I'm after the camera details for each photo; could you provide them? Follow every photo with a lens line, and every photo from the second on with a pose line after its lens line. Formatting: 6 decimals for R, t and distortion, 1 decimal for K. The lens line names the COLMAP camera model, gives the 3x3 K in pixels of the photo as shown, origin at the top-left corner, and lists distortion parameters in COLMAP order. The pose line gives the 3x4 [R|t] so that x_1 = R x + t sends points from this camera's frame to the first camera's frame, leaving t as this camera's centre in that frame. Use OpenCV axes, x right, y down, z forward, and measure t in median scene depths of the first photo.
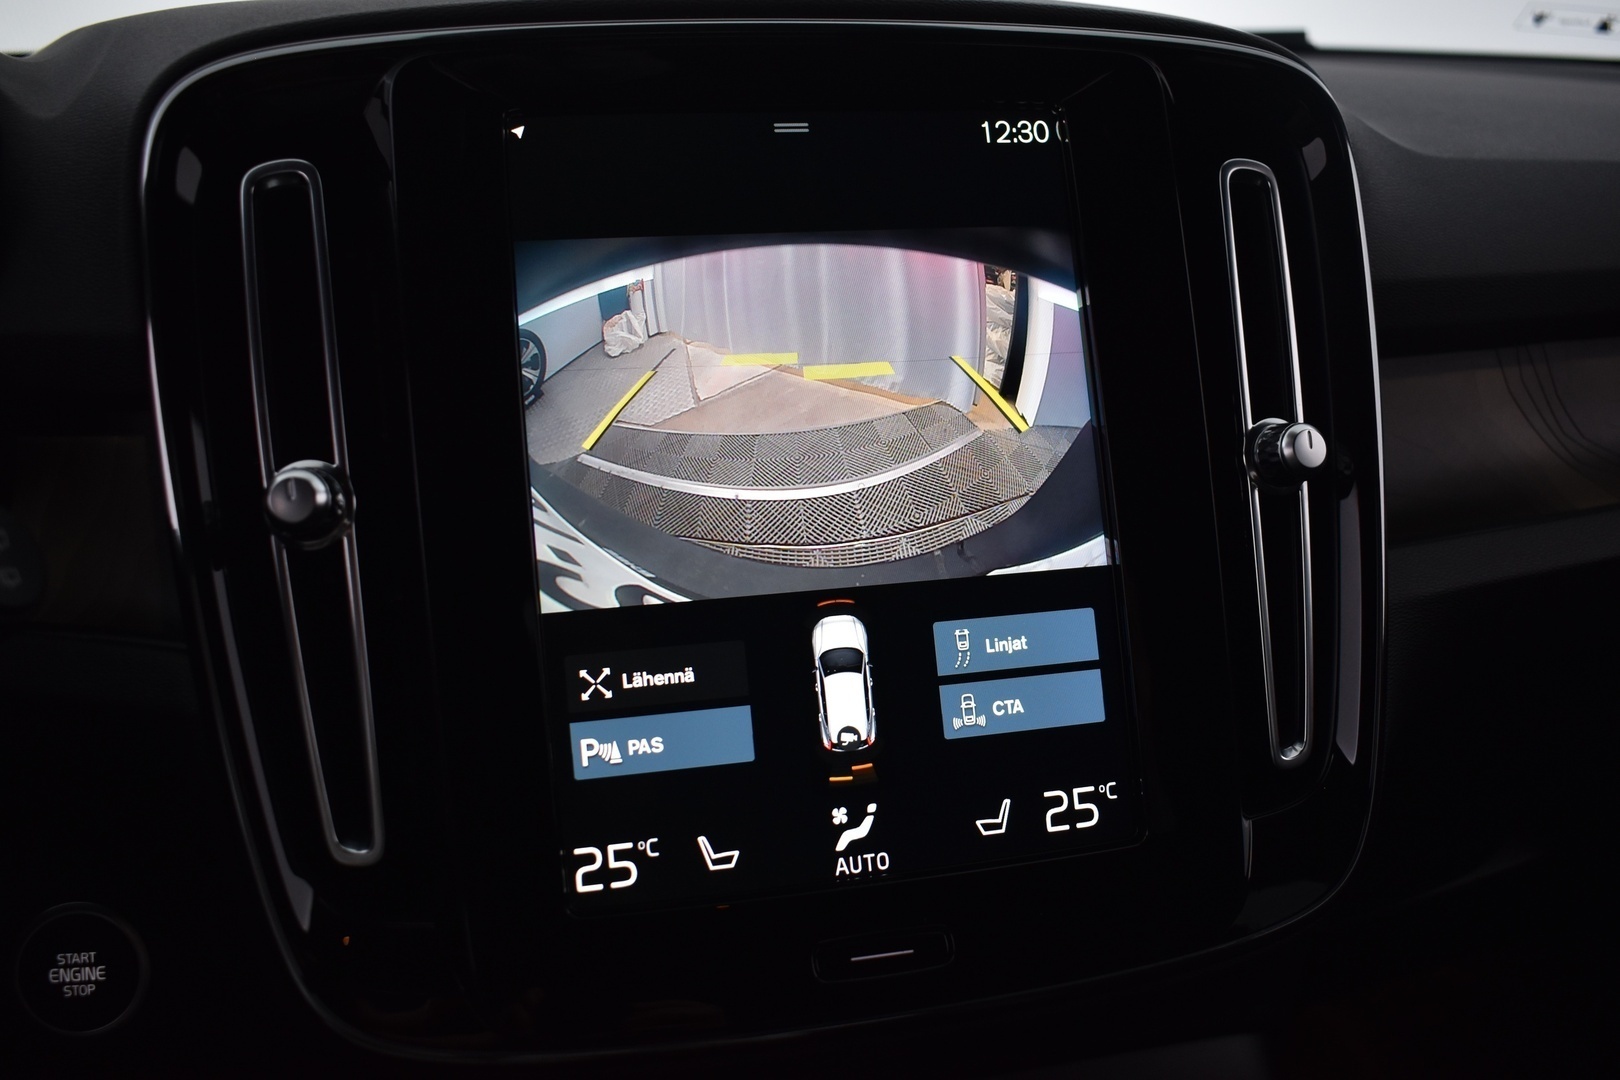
lens RADIAL K [[1463.1, 0, 812.8], [0, 1463.1, 547.1], [0, 0, 1]] dist [-0.085426, -0.010723]
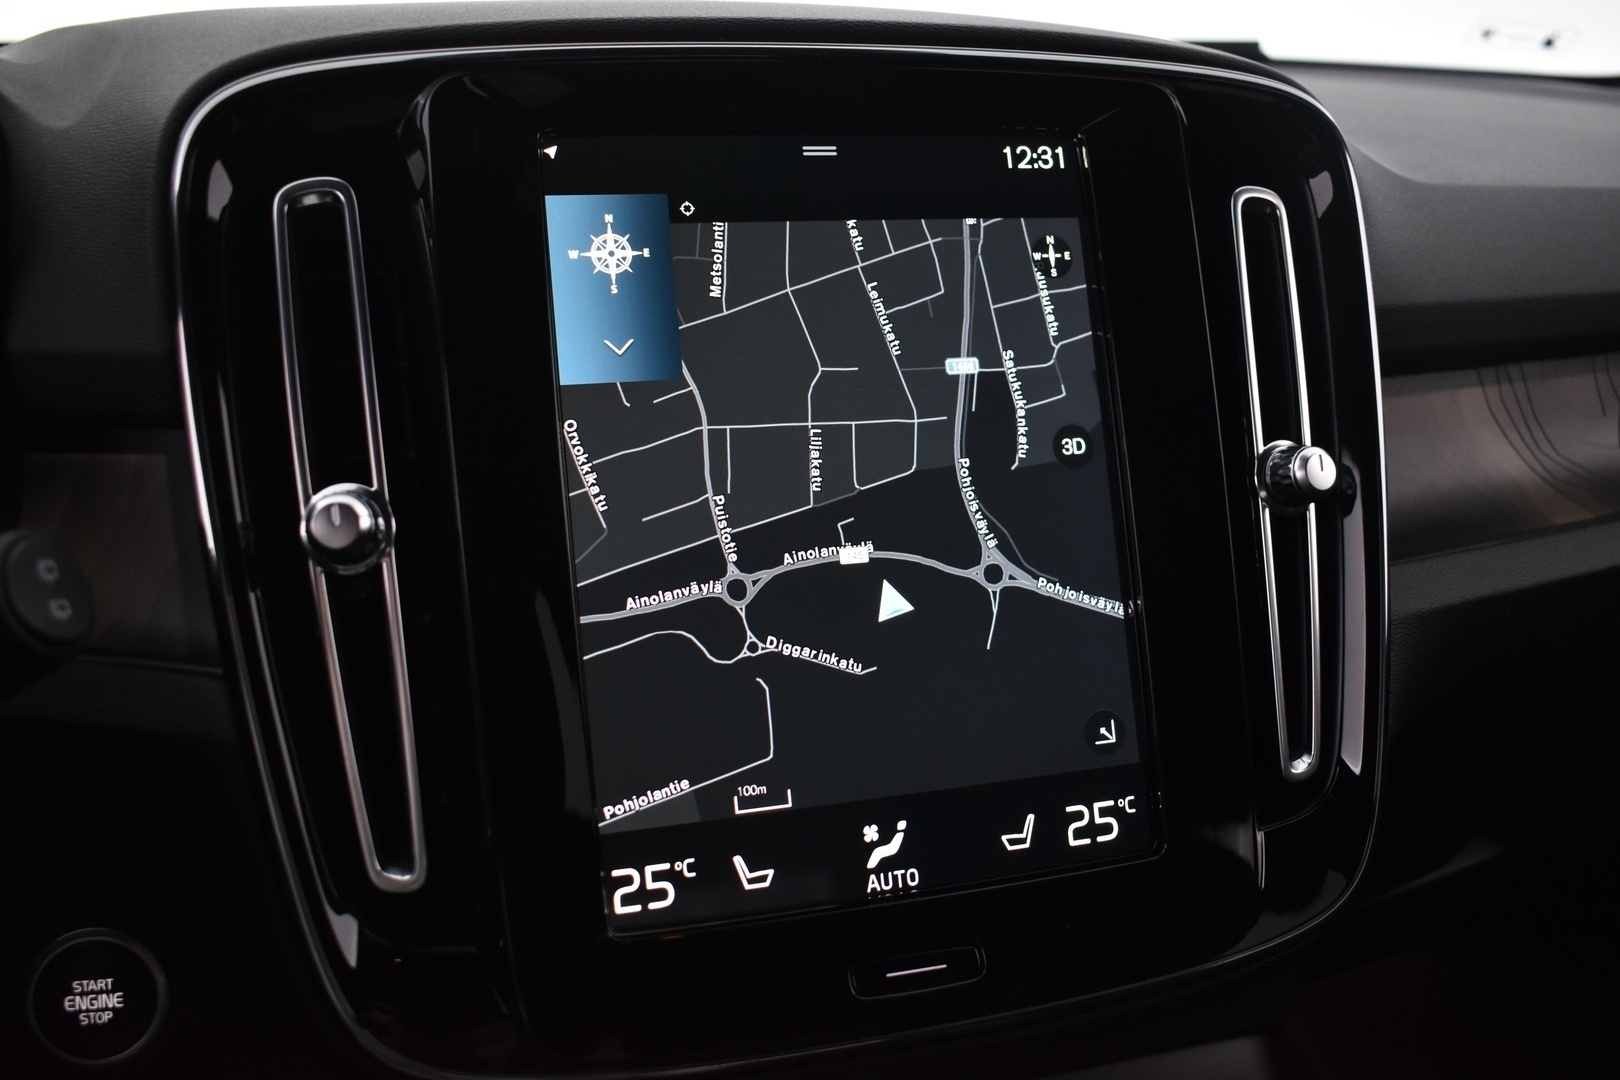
lens RADIAL K [[1463.1, 0, 808.7], [0, 1463.1, 539.1], [0, 0, 1]] dist [-0.085426, -0.010723]
pose [[0.998323, 0.000938, 0.057878, -0.083376], [-0.001211, 0.999988, 0.004680, -0.025034], [-0.057873, -0.004742, 0.998313, -0.008310]]
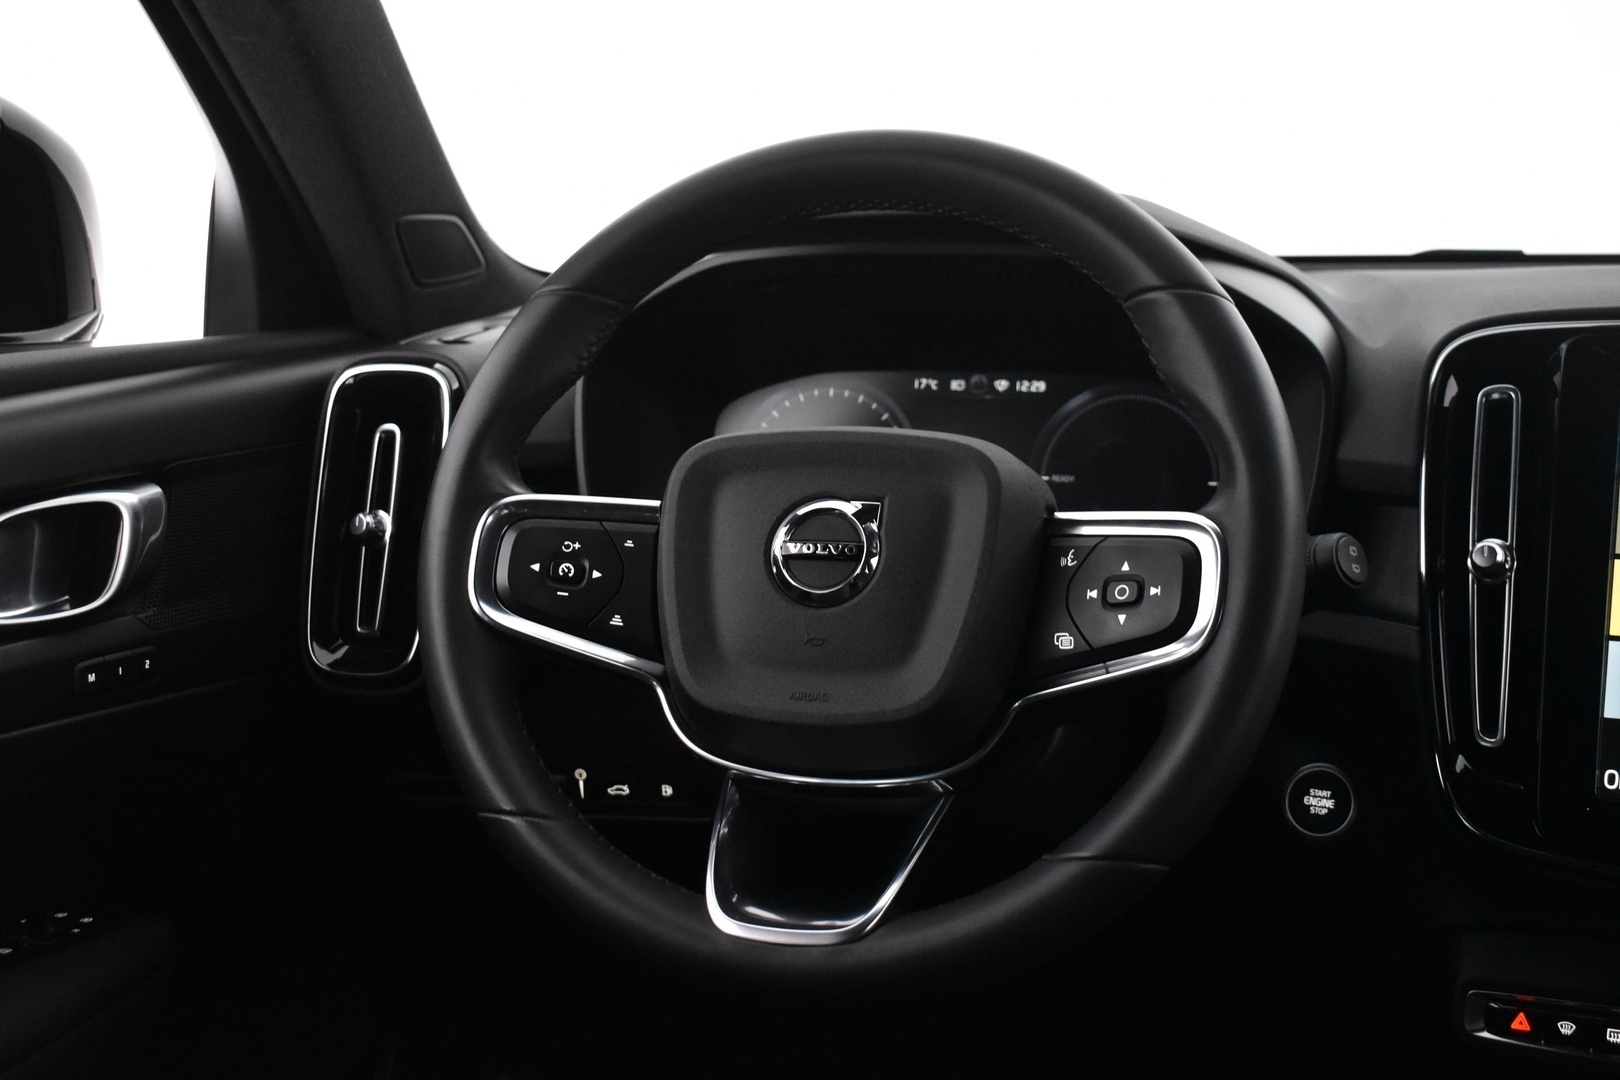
lens RADIAL K [[1974.0, 0, 814.7], [0, 1974.0, 505.5], [0, 0, 1]] dist [-0.068060, 0.000000]
pose [[0.800121, 0.097622, -0.591842, 0.440100], [-0.175056, 0.981718, -0.074730, 0.234397], [0.573727, 0.163399, 0.802582, -1.528616]]
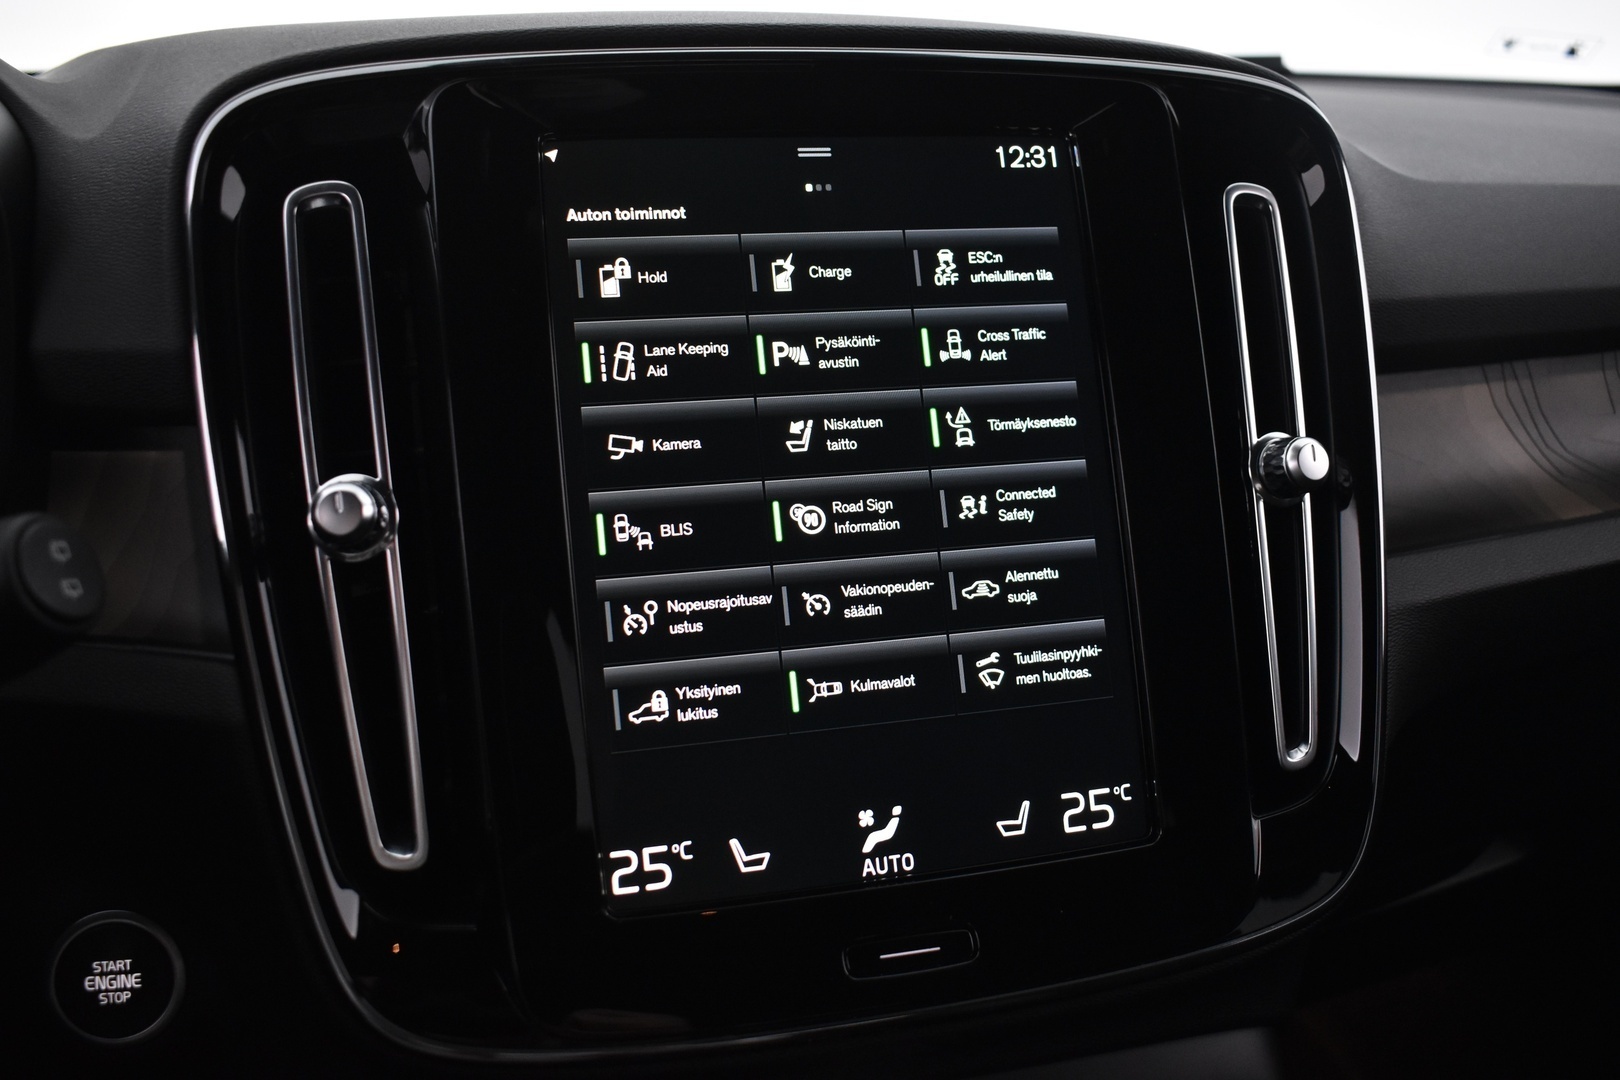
lens RADIAL K [[1463.1, 0, 811.0], [0, 1463.1, 544.7], [0, 0, 1]] dist [-0.085426, -0.010723]
pose [[0.999697, -0.003352, 0.024403, -0.044958], [0.003673, 0.999907, -0.013142, 0.004257], [-0.024357, 0.013228, 0.999616, -0.032027]]
